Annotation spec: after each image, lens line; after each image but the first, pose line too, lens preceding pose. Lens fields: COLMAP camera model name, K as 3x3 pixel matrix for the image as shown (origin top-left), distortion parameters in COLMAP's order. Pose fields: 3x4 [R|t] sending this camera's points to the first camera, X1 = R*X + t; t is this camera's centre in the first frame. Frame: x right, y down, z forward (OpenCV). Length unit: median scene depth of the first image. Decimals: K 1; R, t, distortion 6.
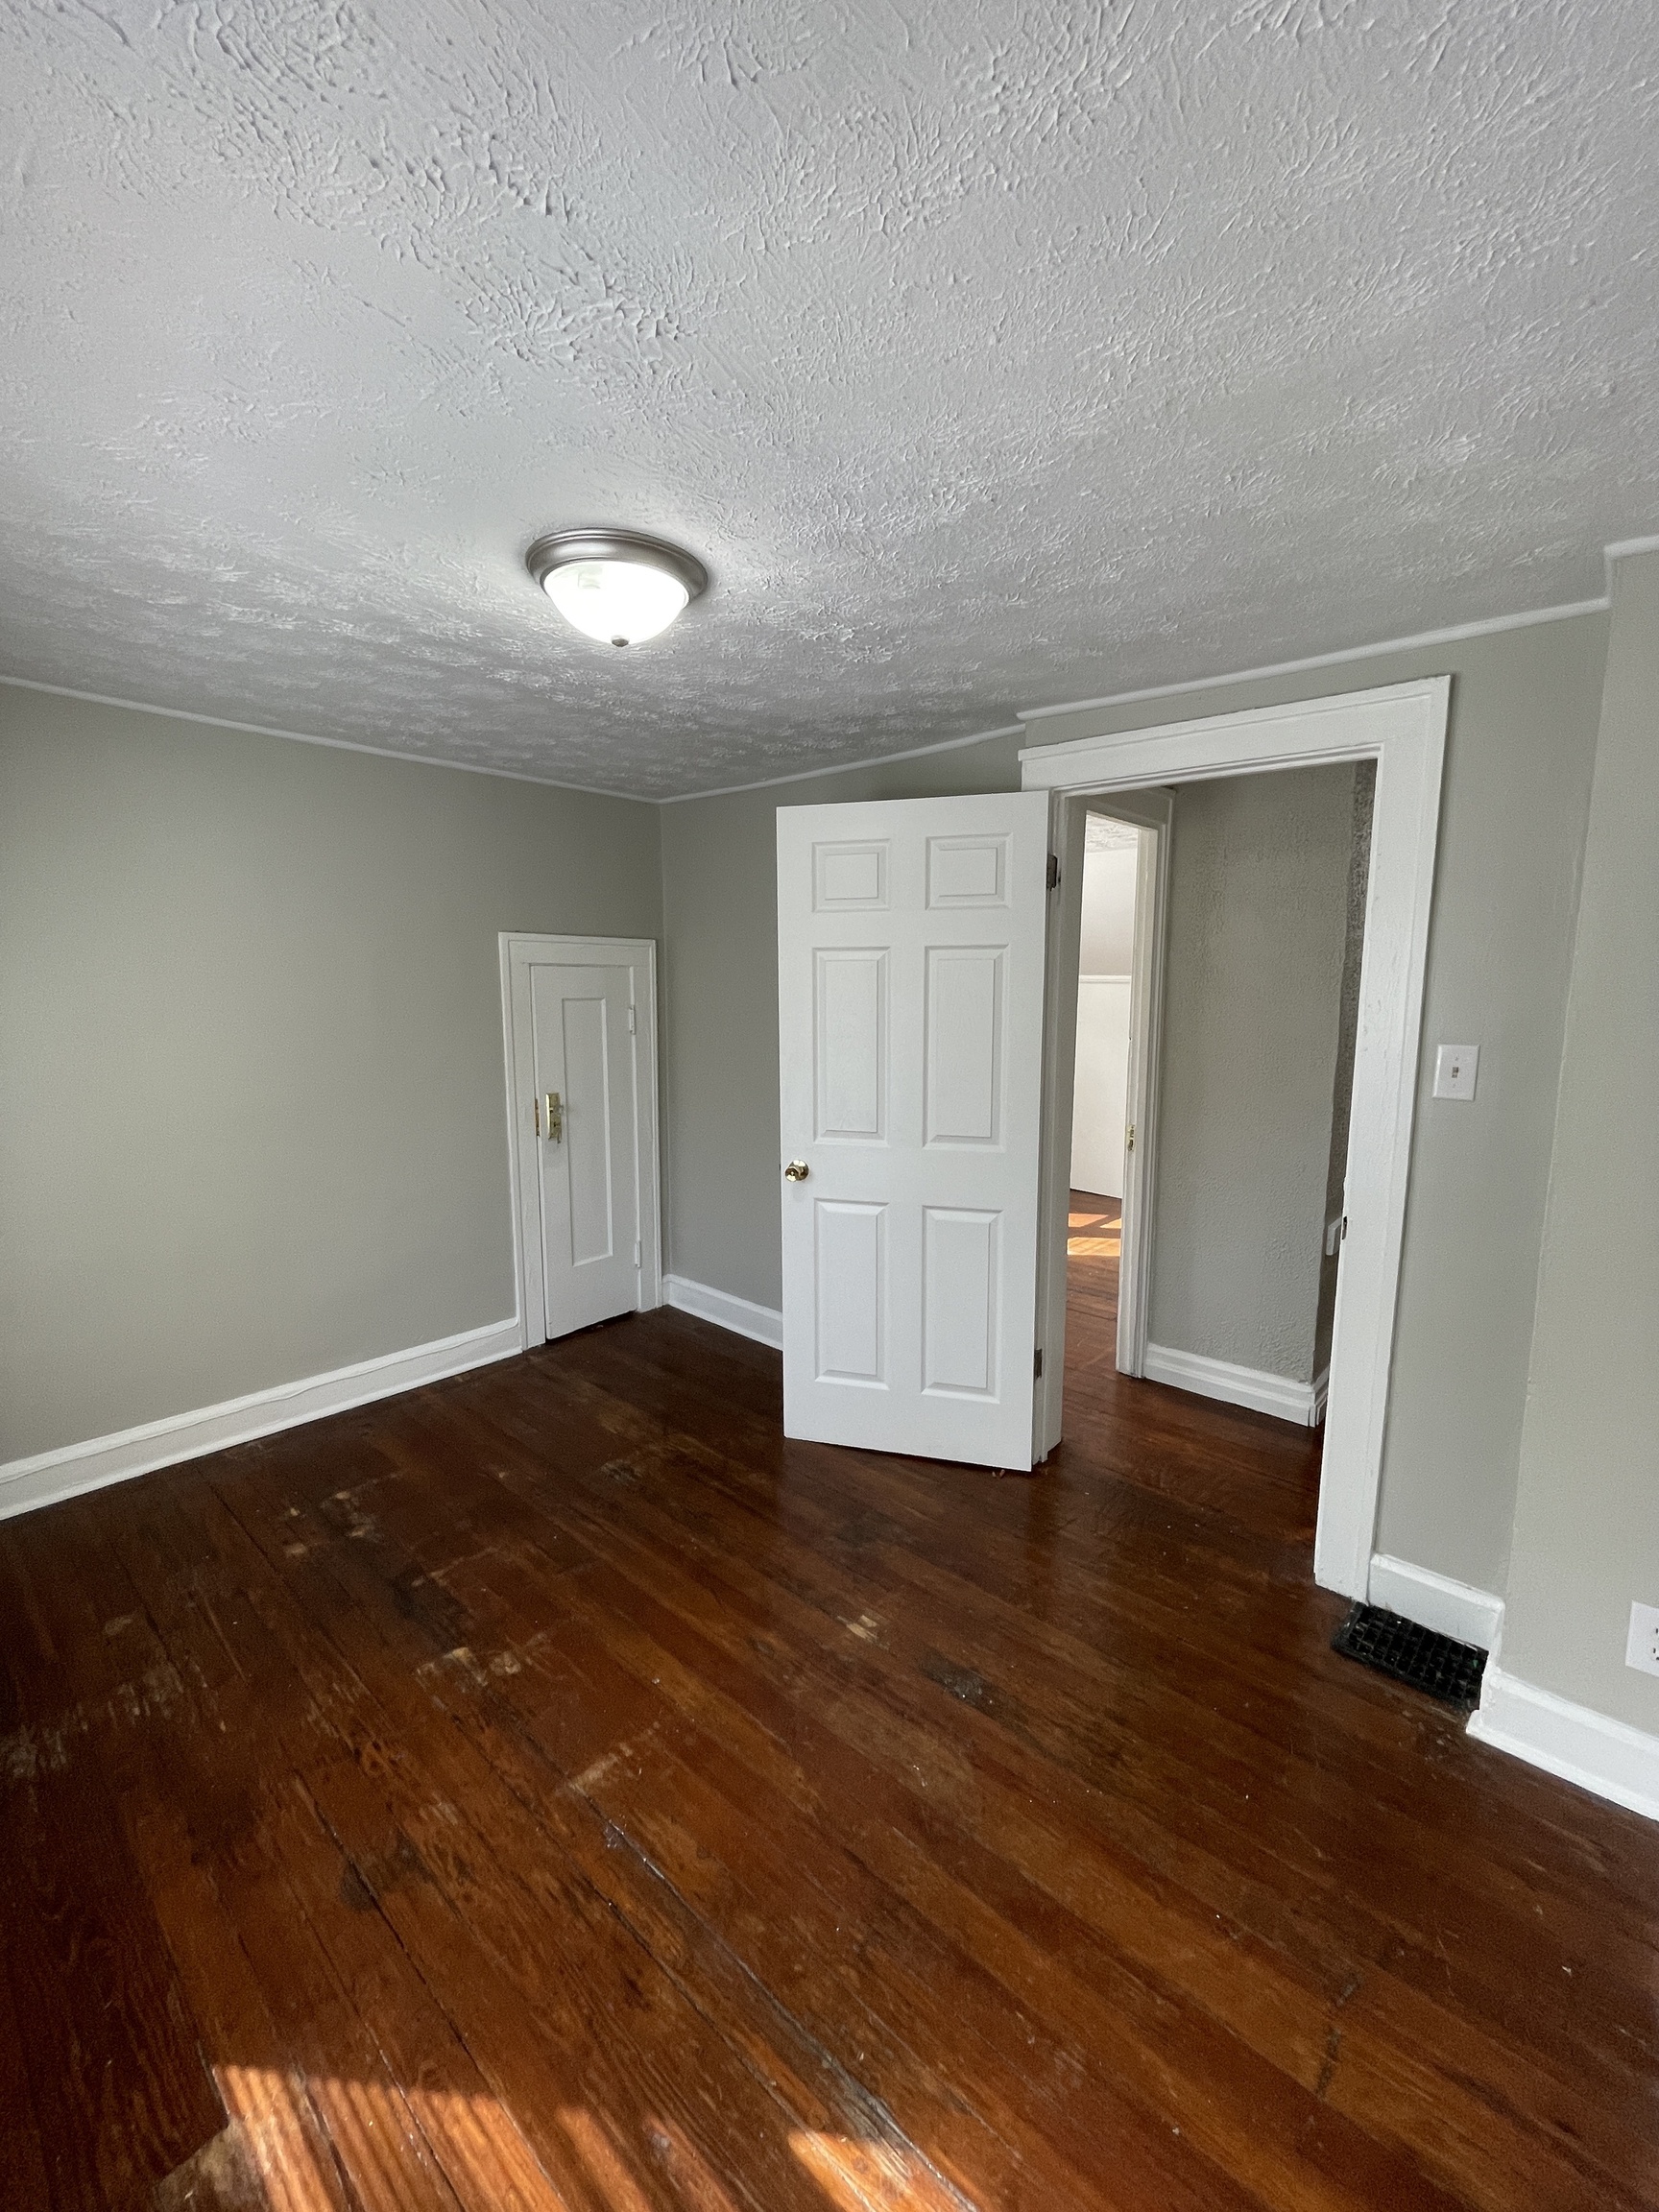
lens RADIAL K [[903.1, 0, 834.9], [0, 903.1, 1103.2], [0, 0, 1]] dist [-0.003179, -0.000643]
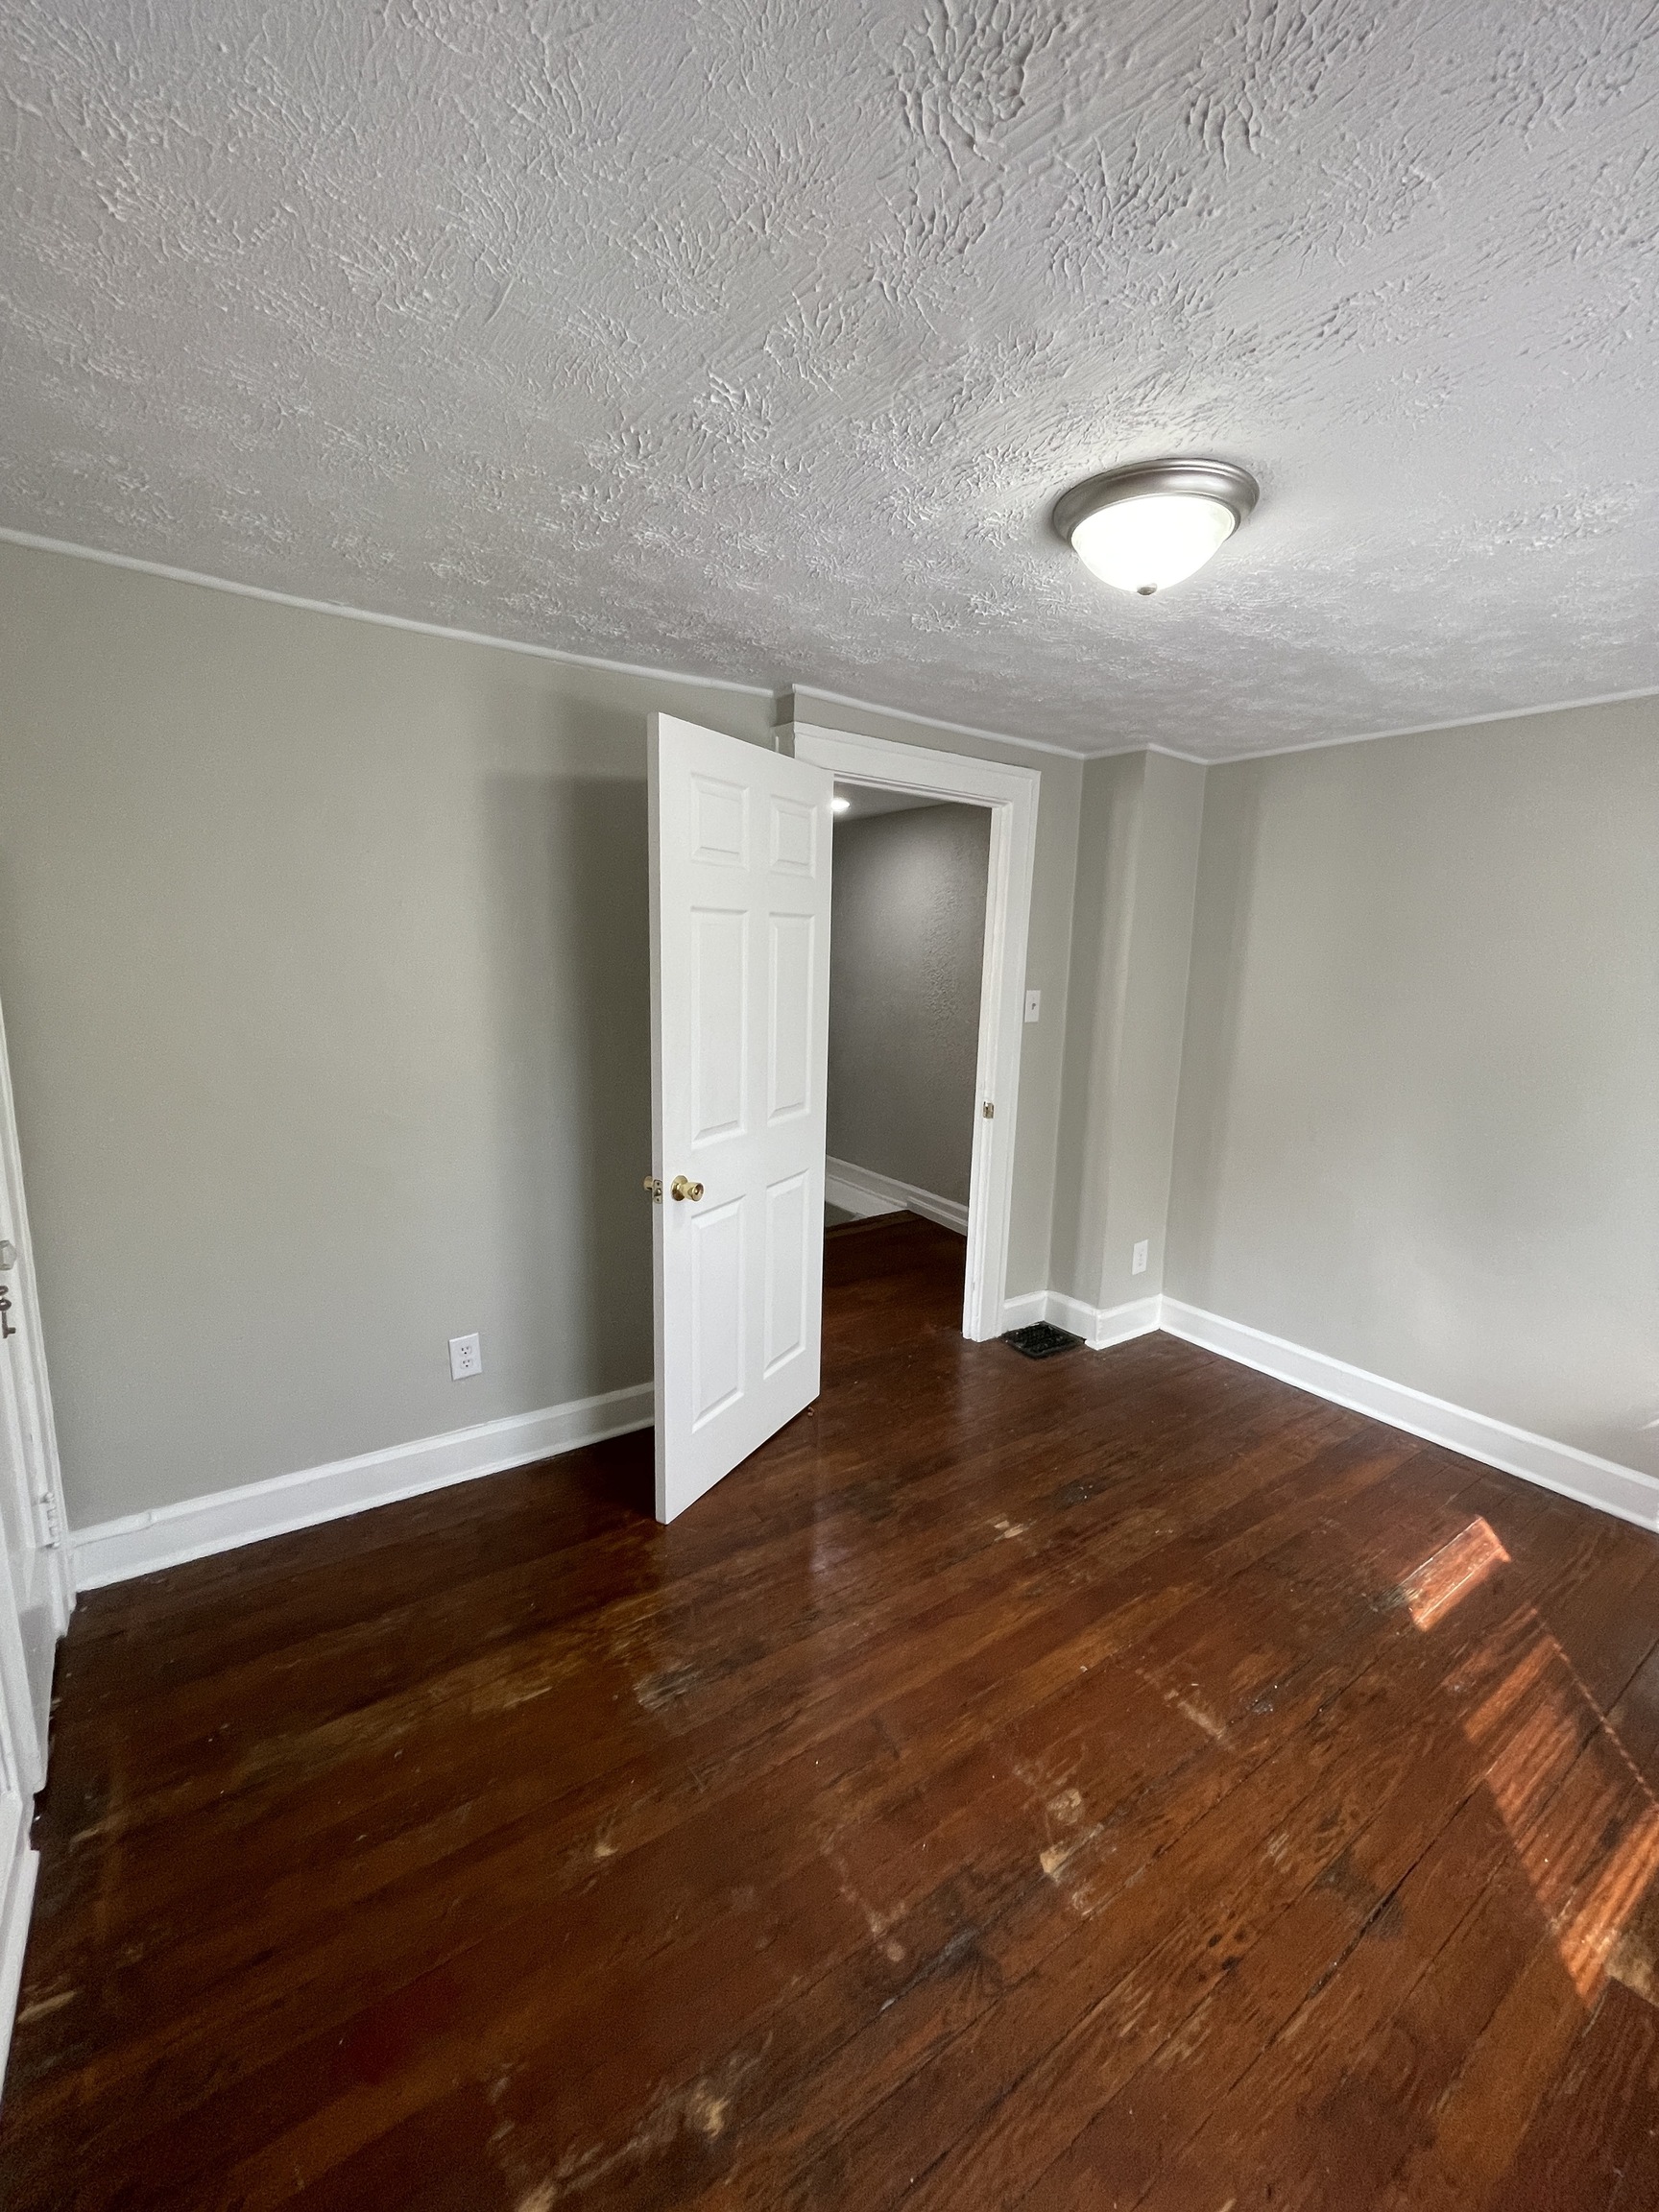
lens RADIAL K [[903.1, 0, 836.0], [0, 903.1, 1101.8], [0, 0, 1]] dist [-0.003179, -0.000643]
pose [[0.224275, -0.165310, 0.960403, -1.241888], [0.105392, 0.983842, 0.144733, -0.164036], [-0.968810, 0.068759, 0.238074, 1.101215]]
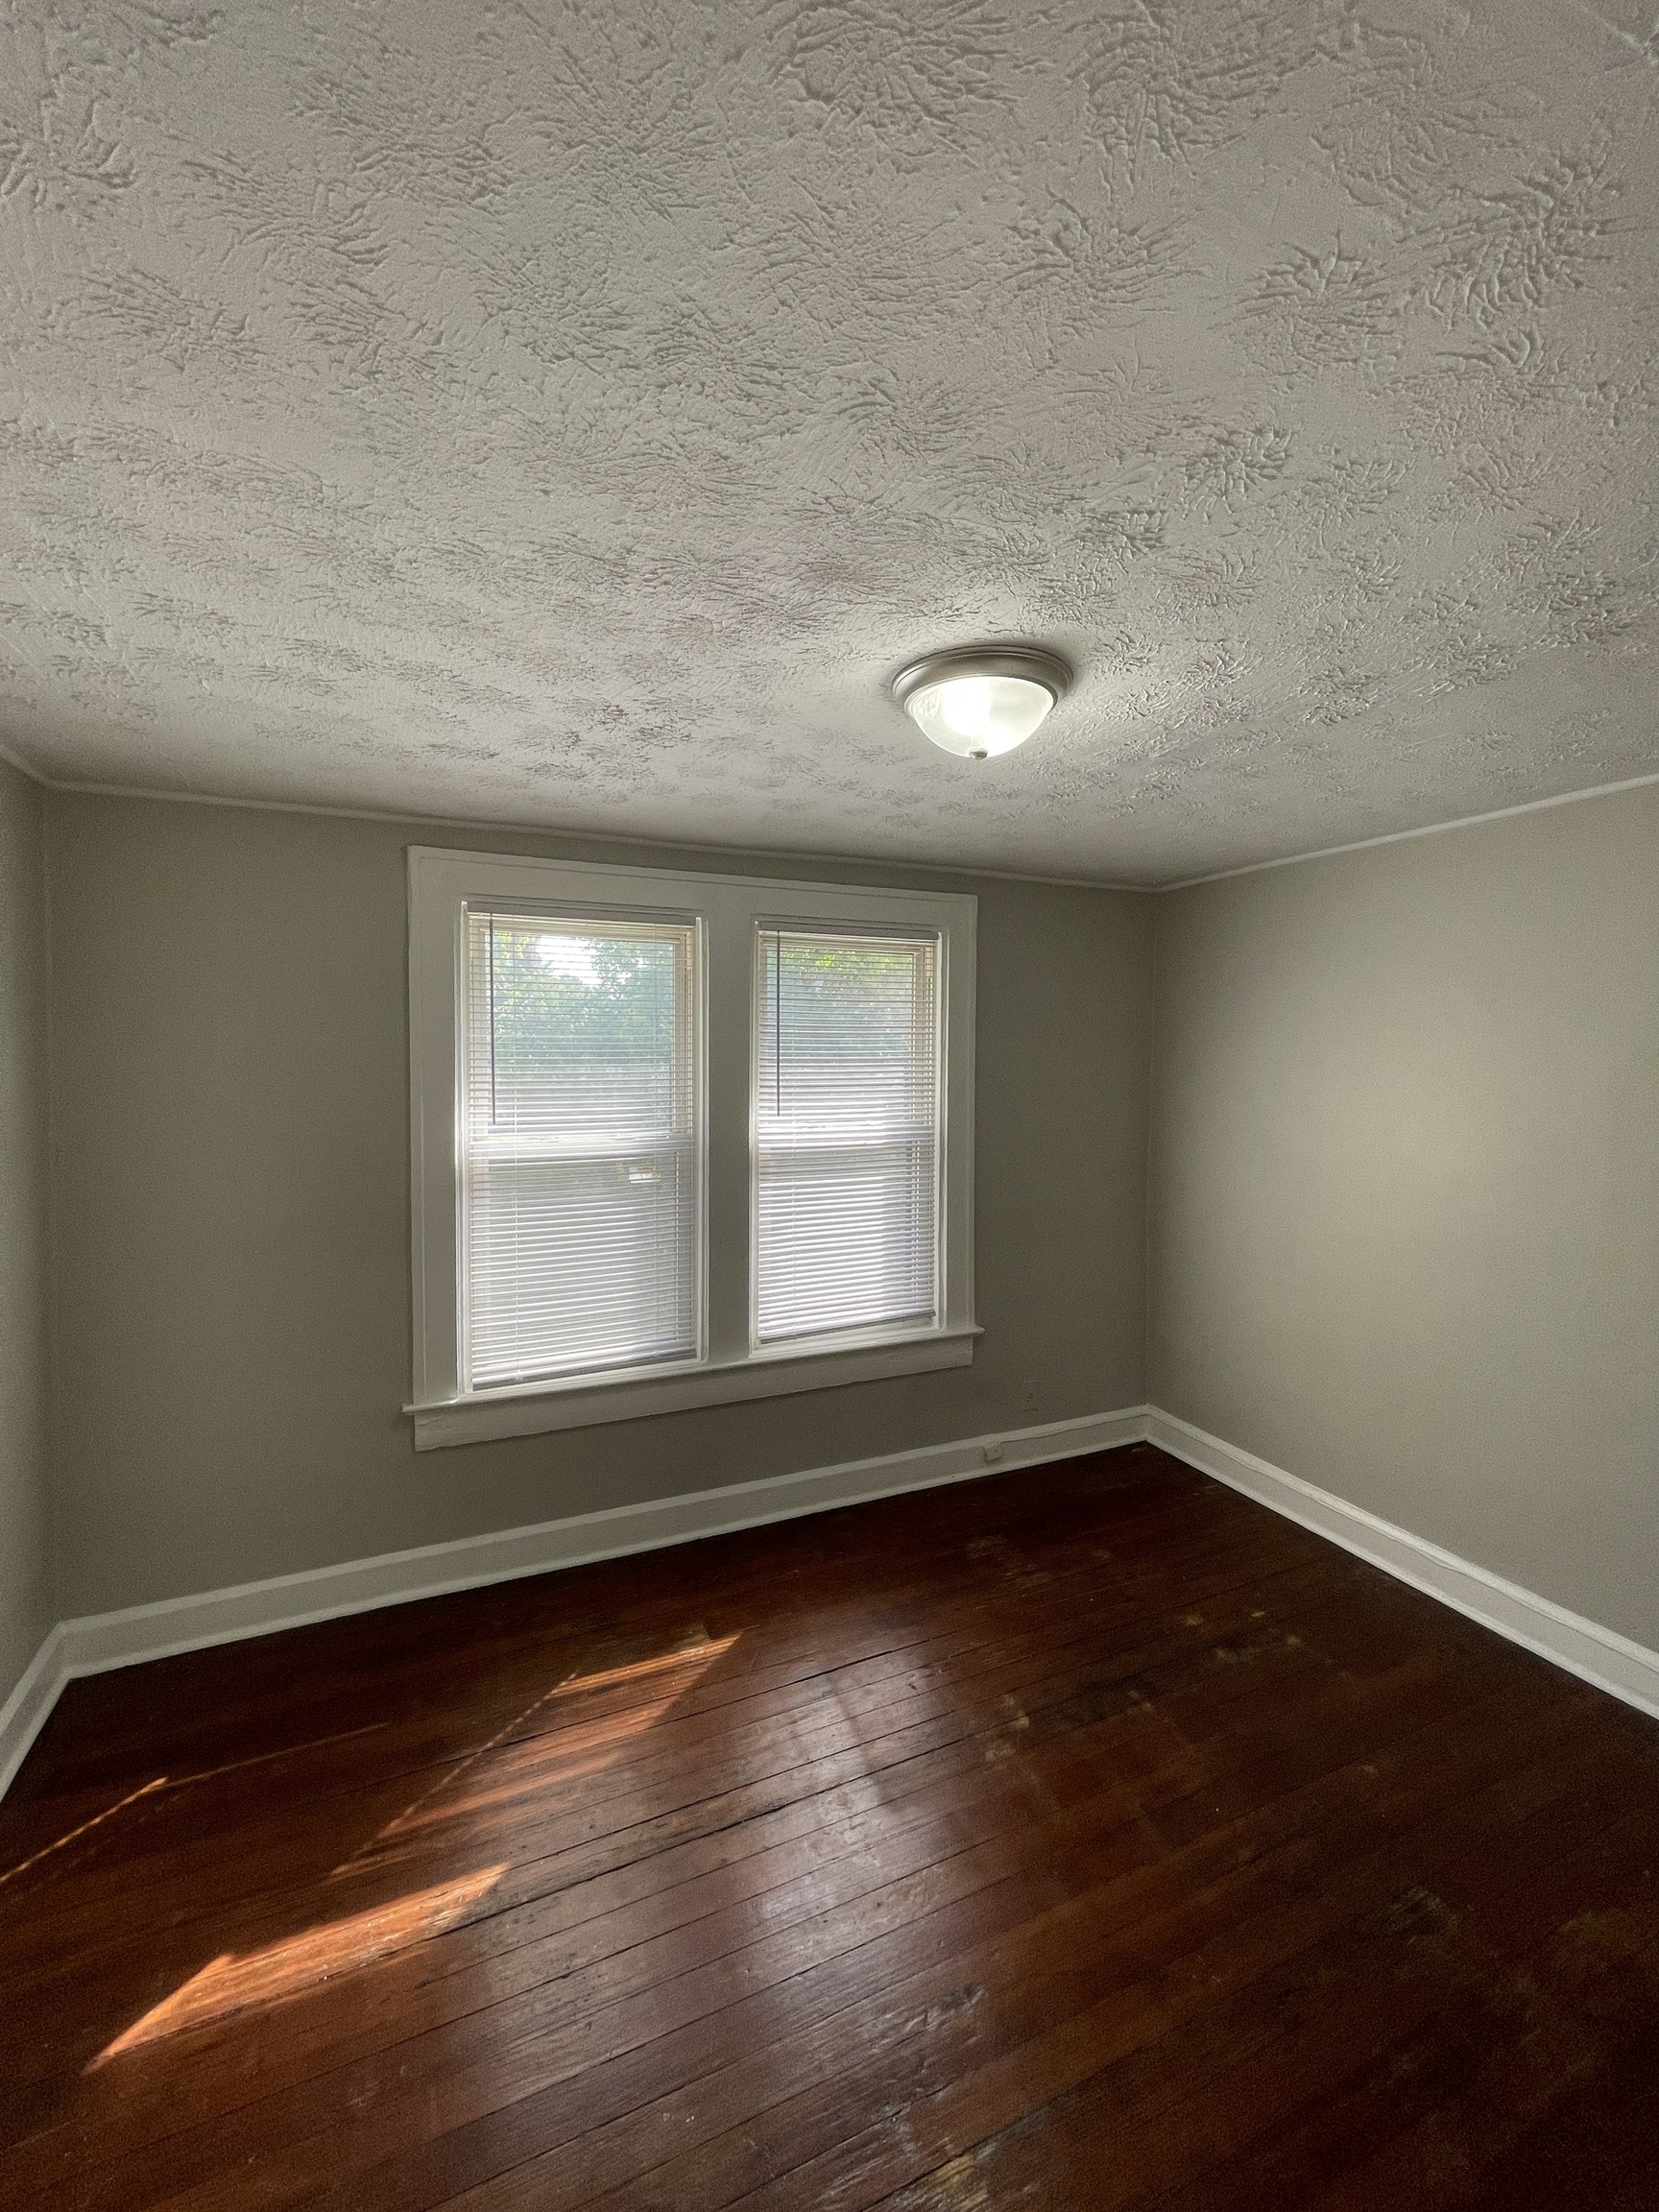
lens RADIAL K [[903.1, 0, 827.2], [0, 903.1, 1103.1], [0, 0, 1]] dist [-0.003179, -0.000643]
pose [[-0.407363, 0.038889, -0.912438, 0.715659], [-0.132342, 0.986034, 0.101111, -0.213931], [0.903627, 0.161943, -0.396527, 1.267352]]
